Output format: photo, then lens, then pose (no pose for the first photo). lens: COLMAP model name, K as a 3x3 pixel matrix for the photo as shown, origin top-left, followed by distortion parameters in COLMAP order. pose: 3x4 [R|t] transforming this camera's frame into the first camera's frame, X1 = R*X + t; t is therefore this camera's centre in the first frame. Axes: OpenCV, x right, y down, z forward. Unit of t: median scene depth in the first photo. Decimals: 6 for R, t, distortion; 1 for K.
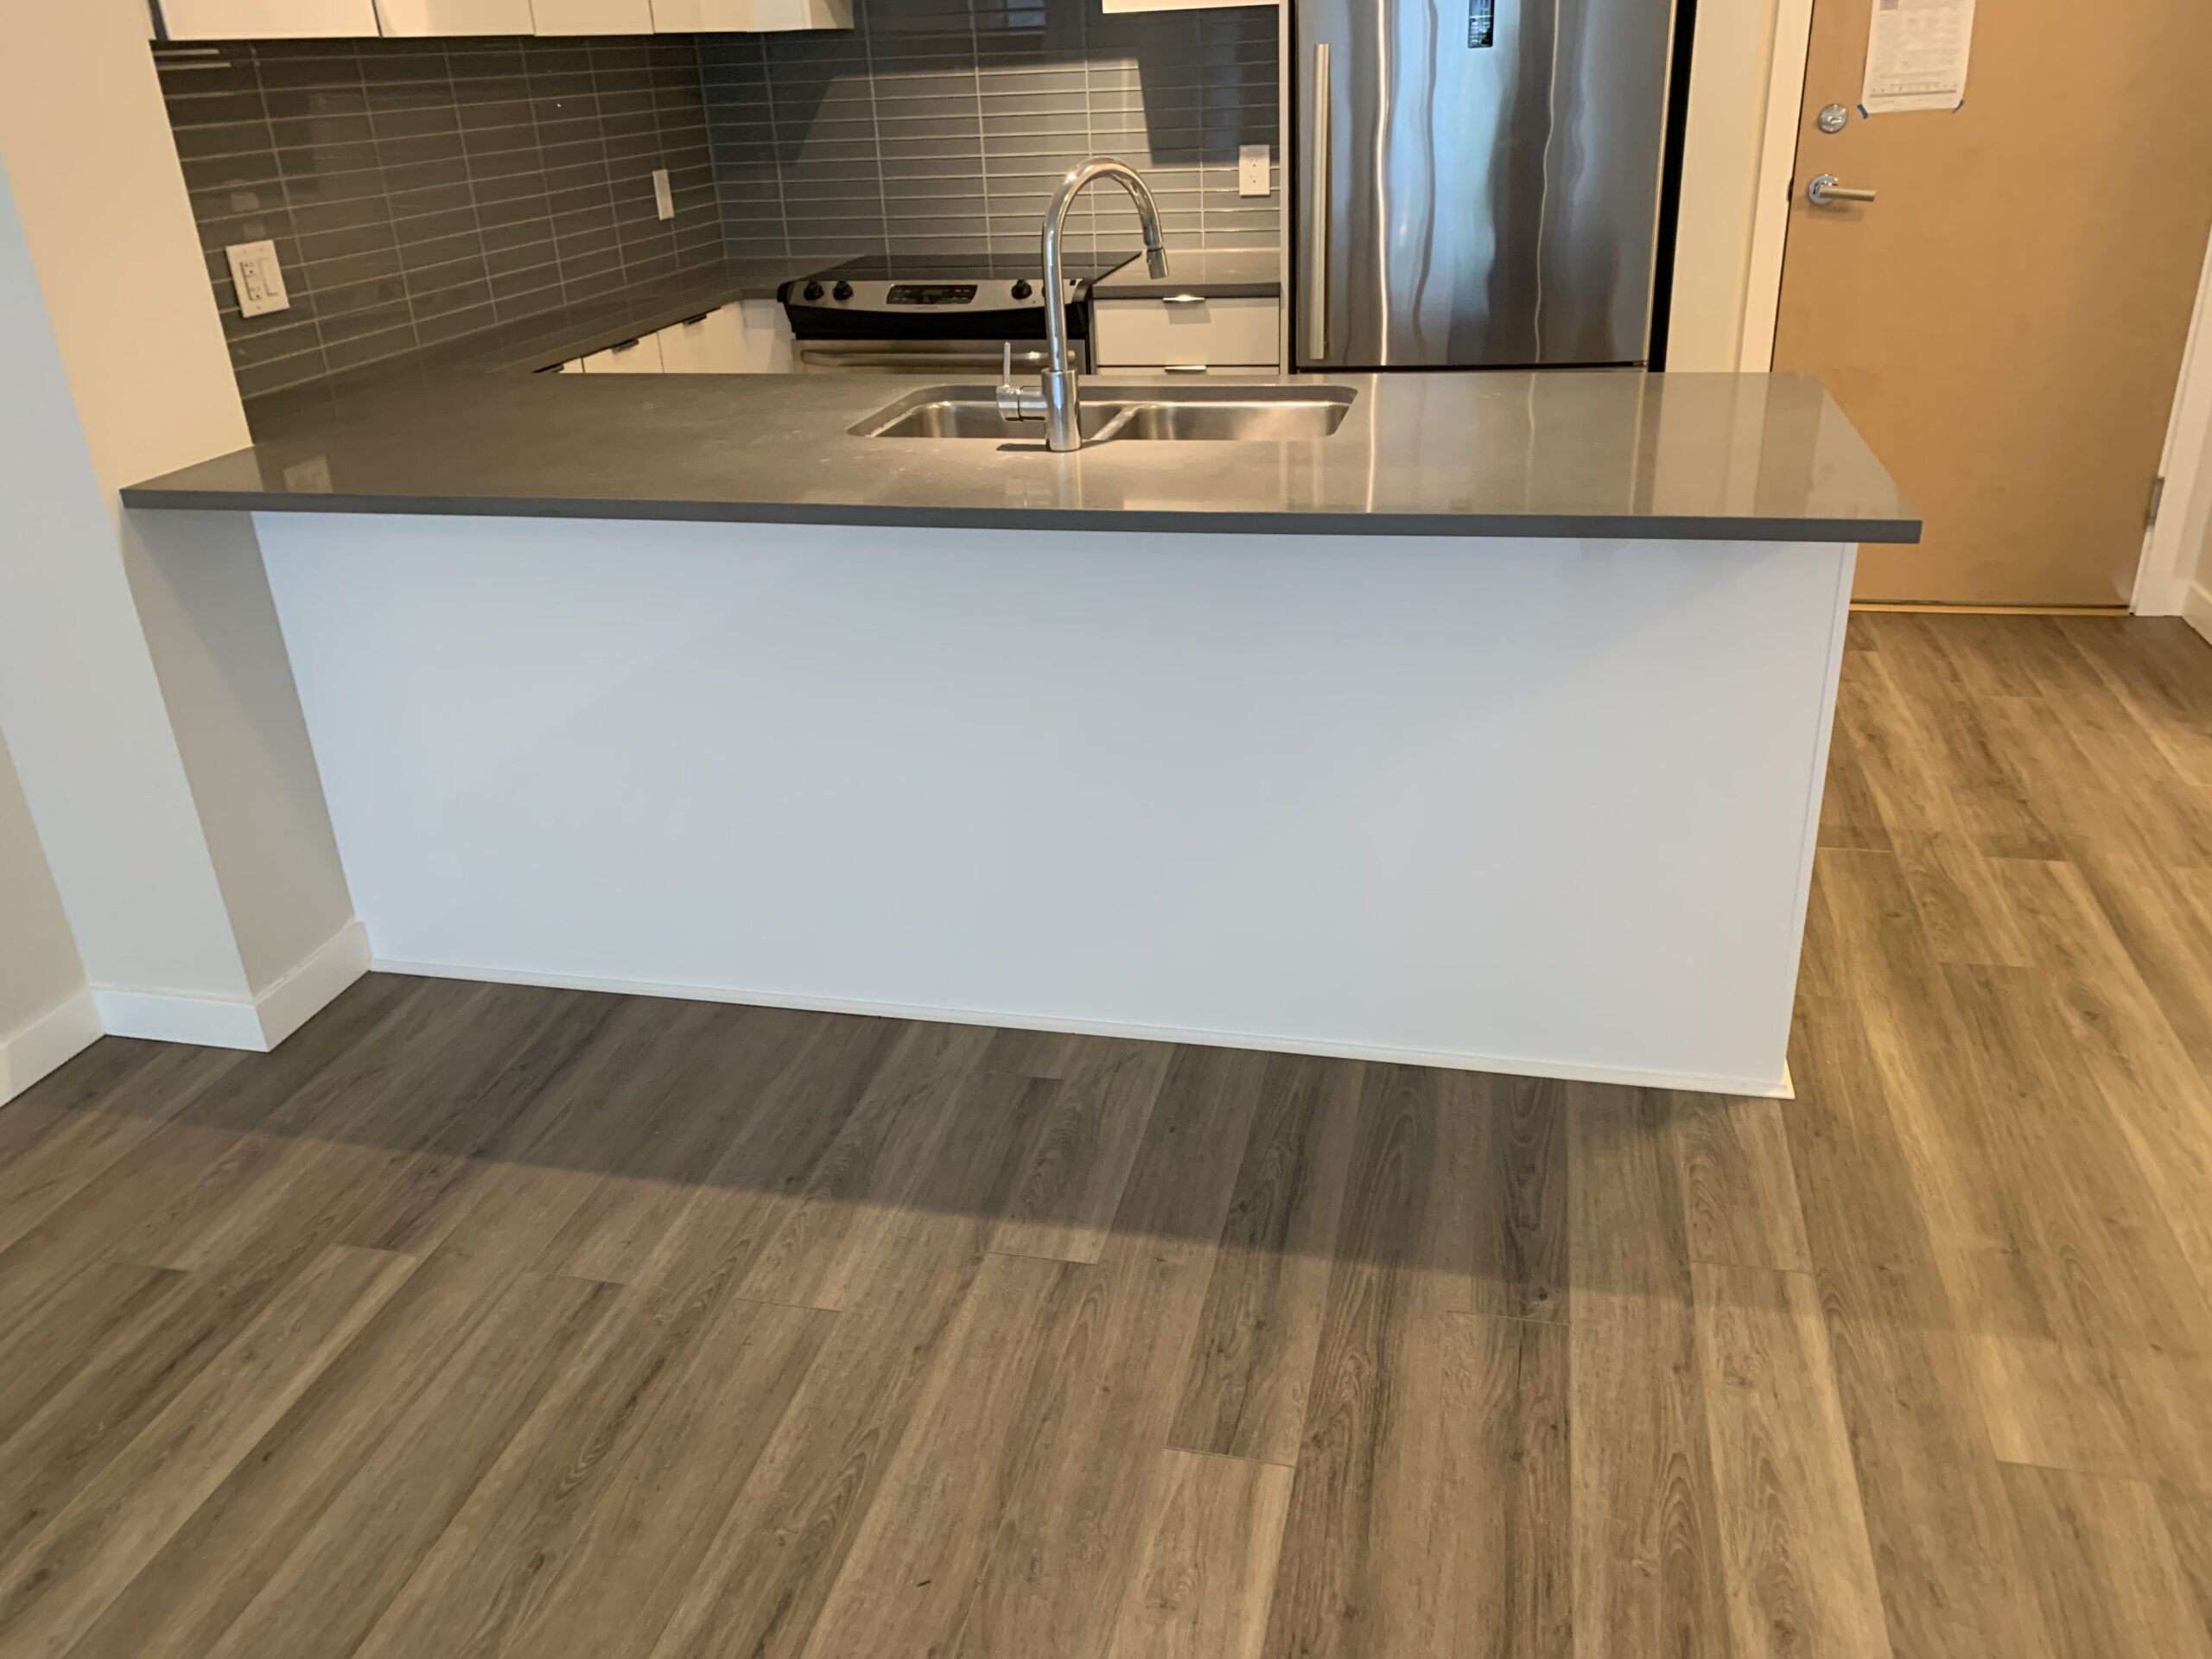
lens RADIAL K [[1706.1, 0, 1124.0], [0, 1706.1, 835.8], [0, 0, 1]] dist [0.031323, -0.033186]
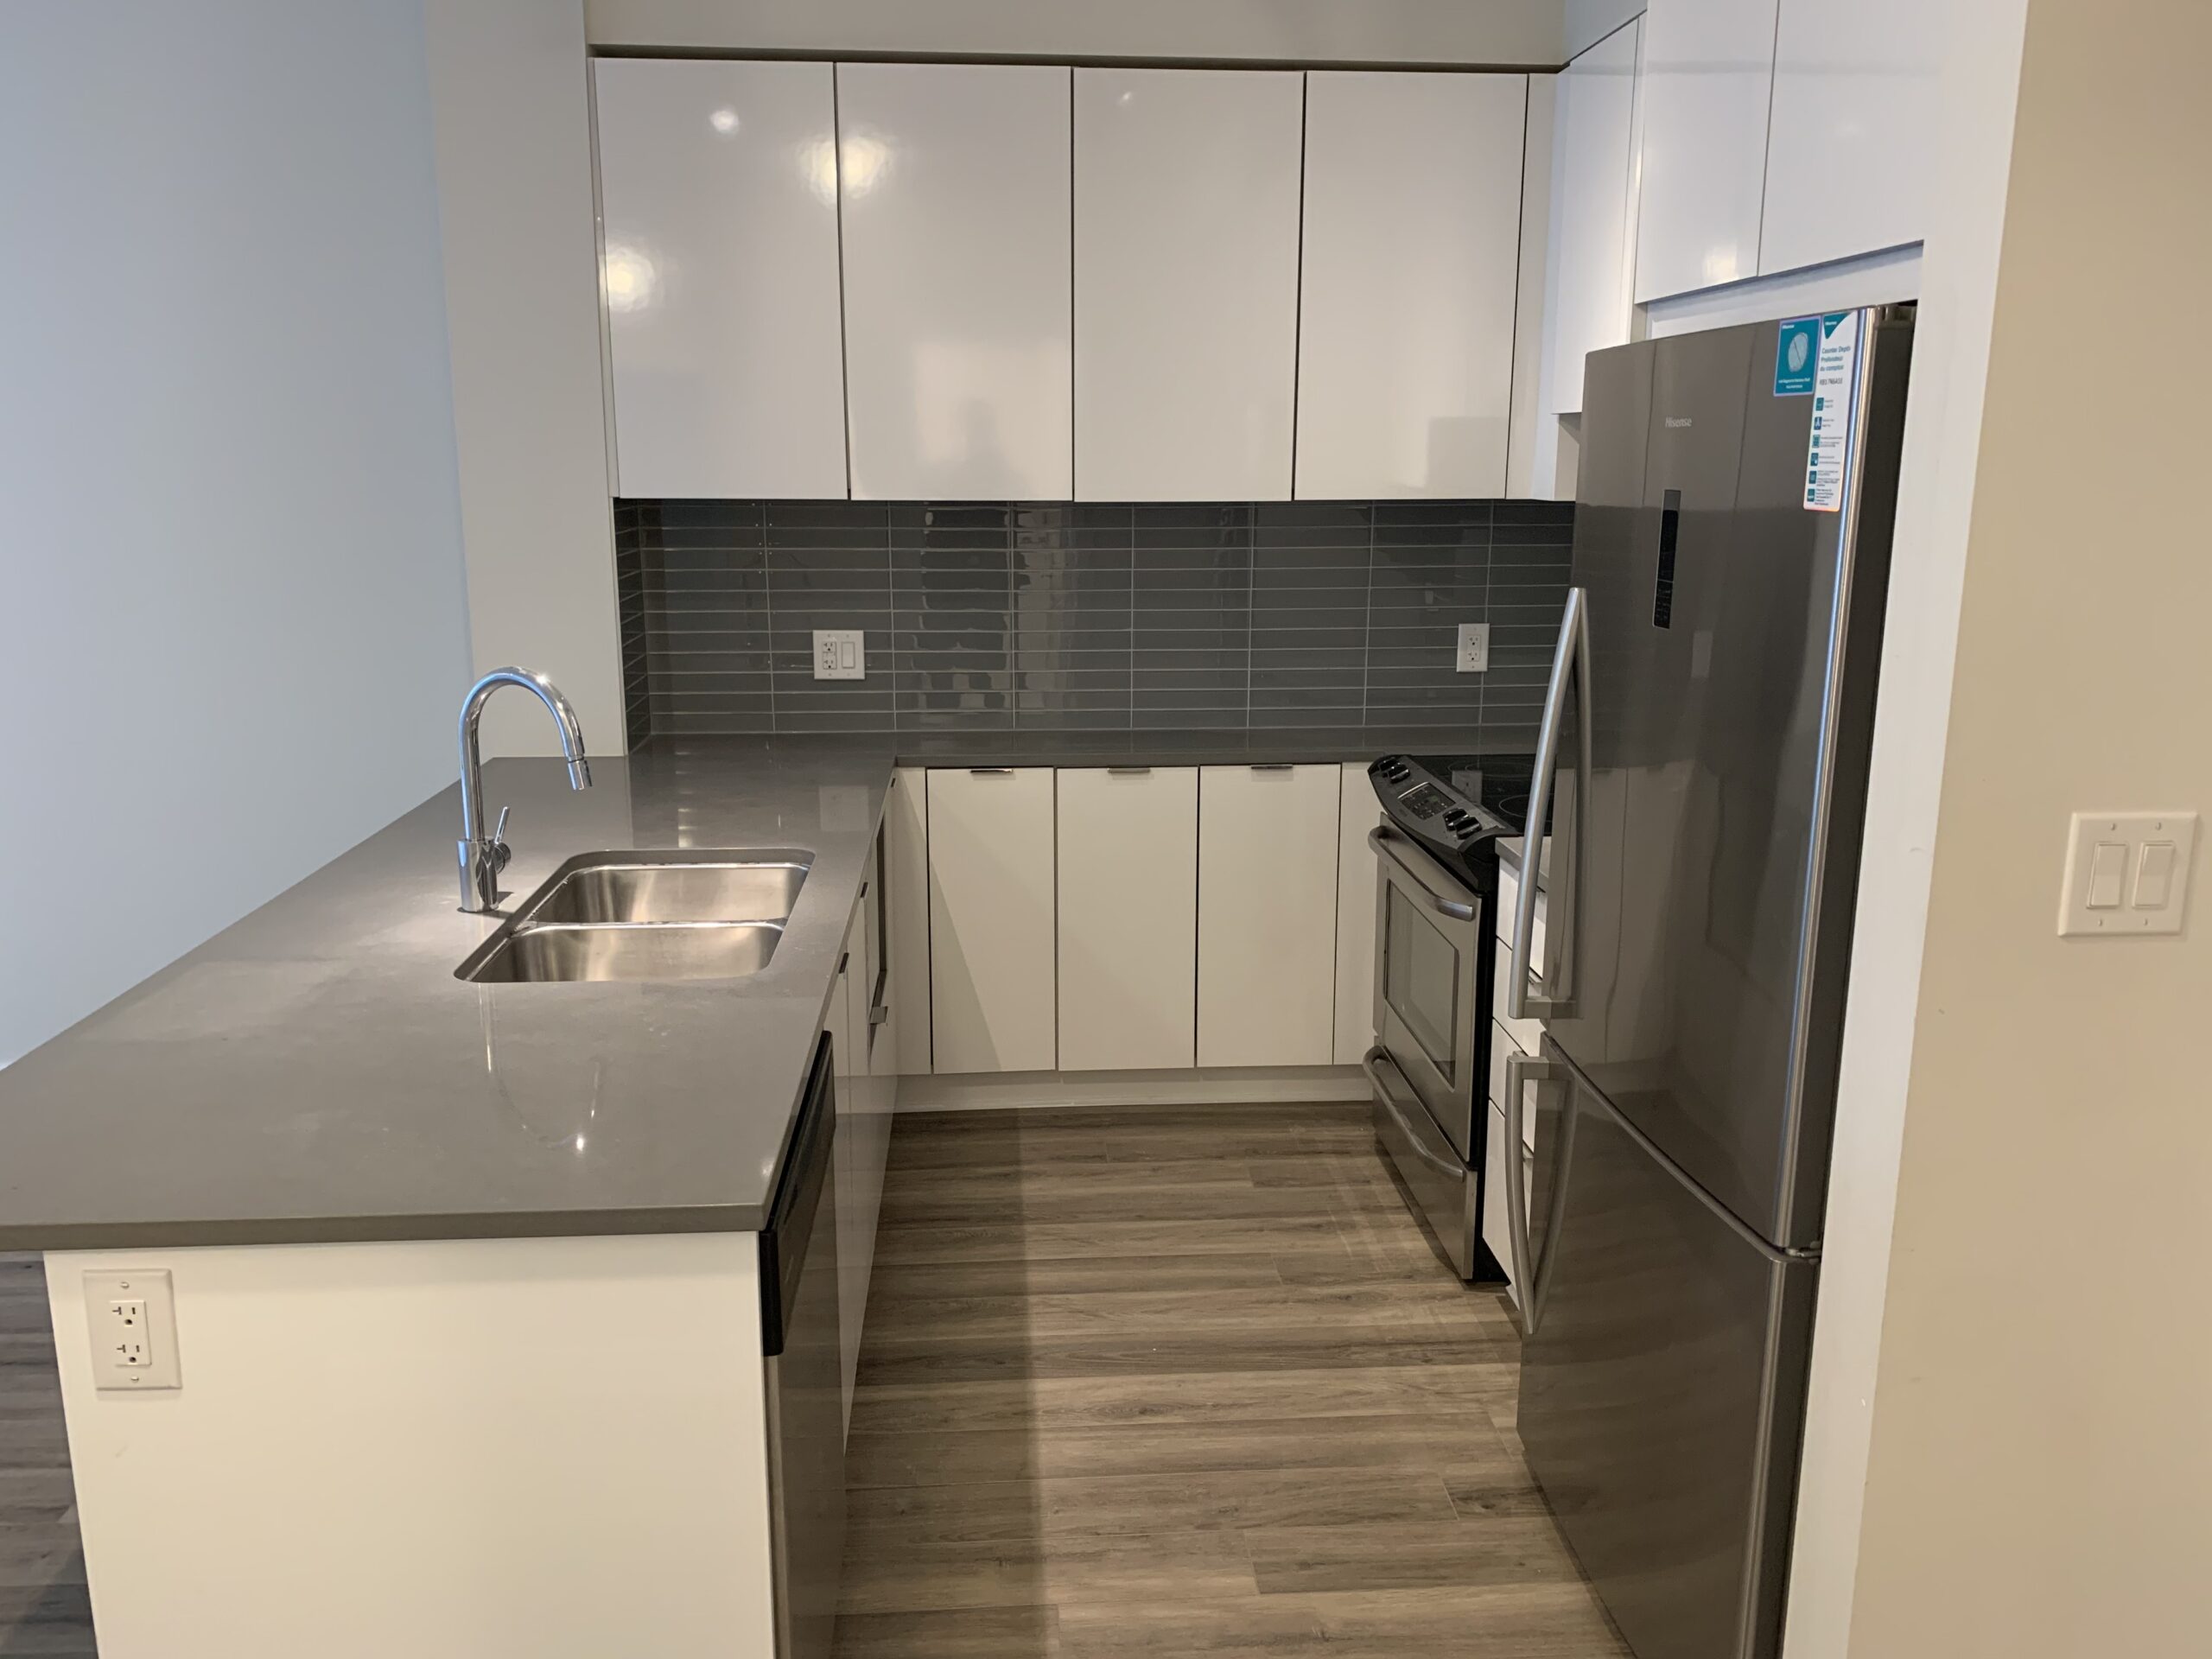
lens RADIAL K [[1706.1, 0, 1103.7], [0, 1706.1, 829.1], [0, 0, 1]] dist [0.031323, -0.033186]
pose [[0.280494, 0.250846, -0.926498, 0.861939], [-0.417462, 0.901056, 0.117572, -0.456066], [0.864320, 0.353800, 0.357460, 0.761831]]
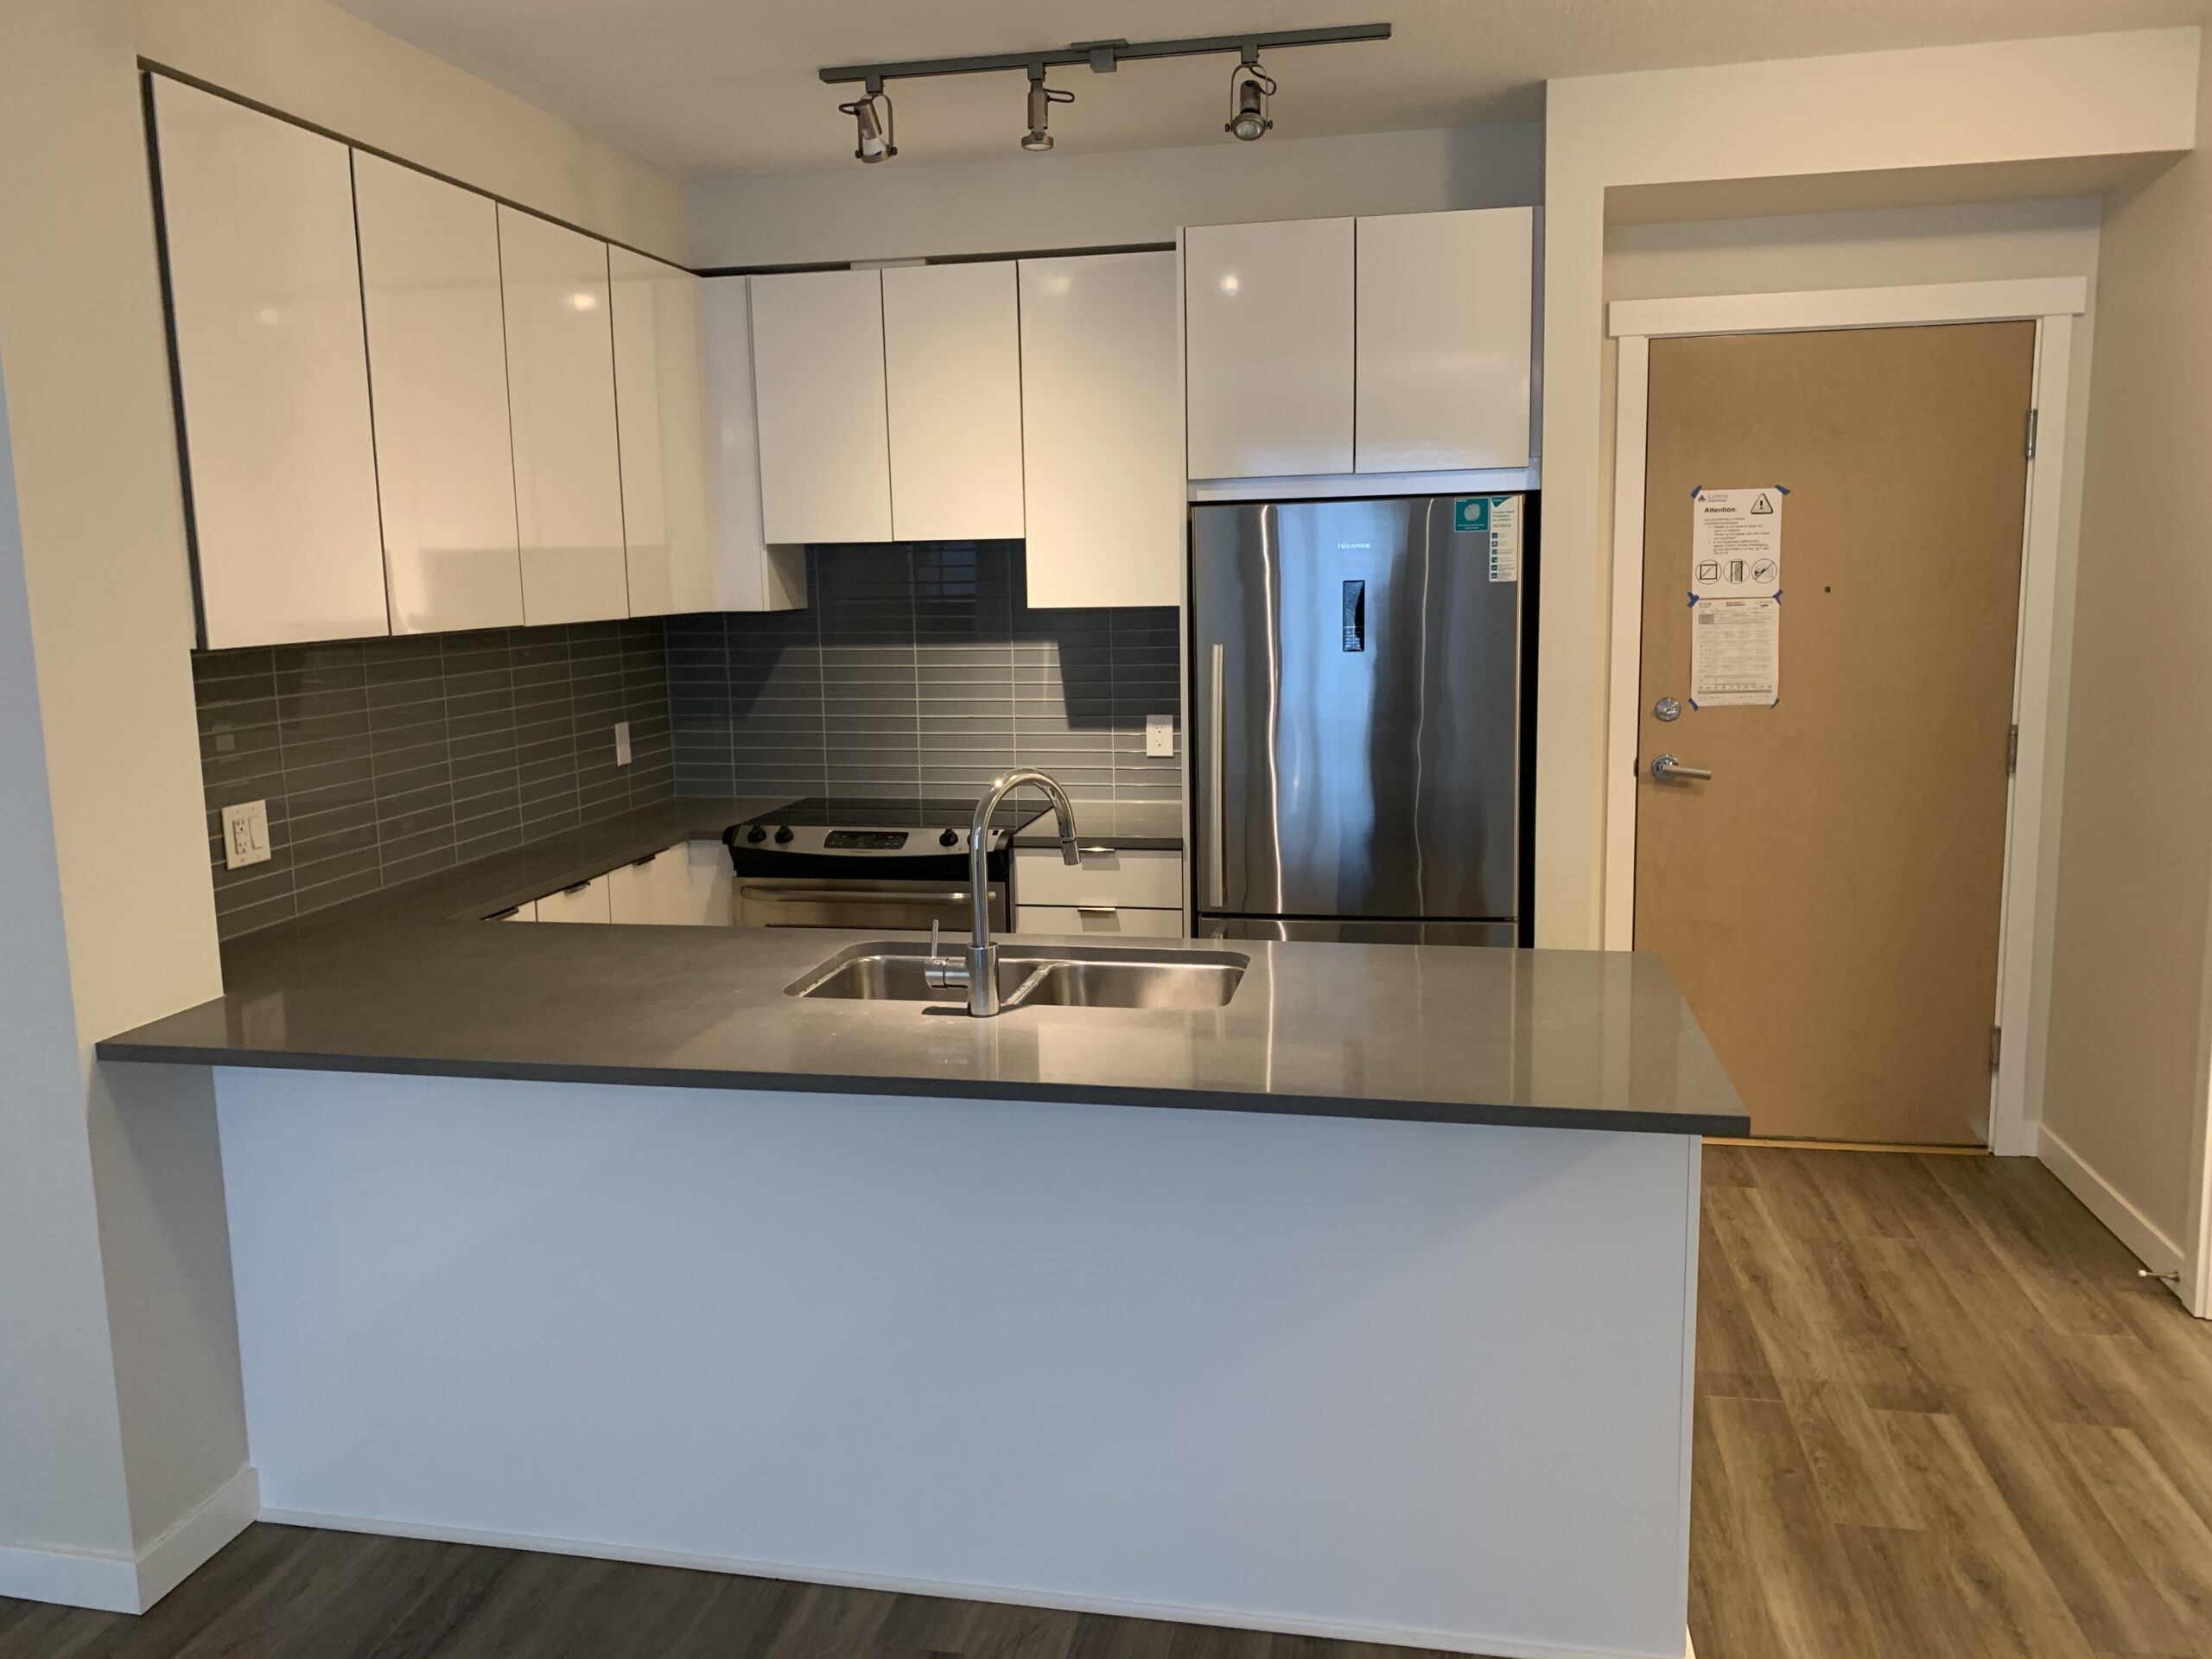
lens RADIAL K [[1706.1, 0, 1097.5], [0, 1706.1, 818.9], [0, 0, 1]] dist [0.031323, -0.033186]
pose [[0.999313, 0.018562, 0.032084, 0.000443], [-0.008700, 0.958860, -0.283747, -0.030060], [-0.036031, 0.283273, 0.958362, -0.066350]]
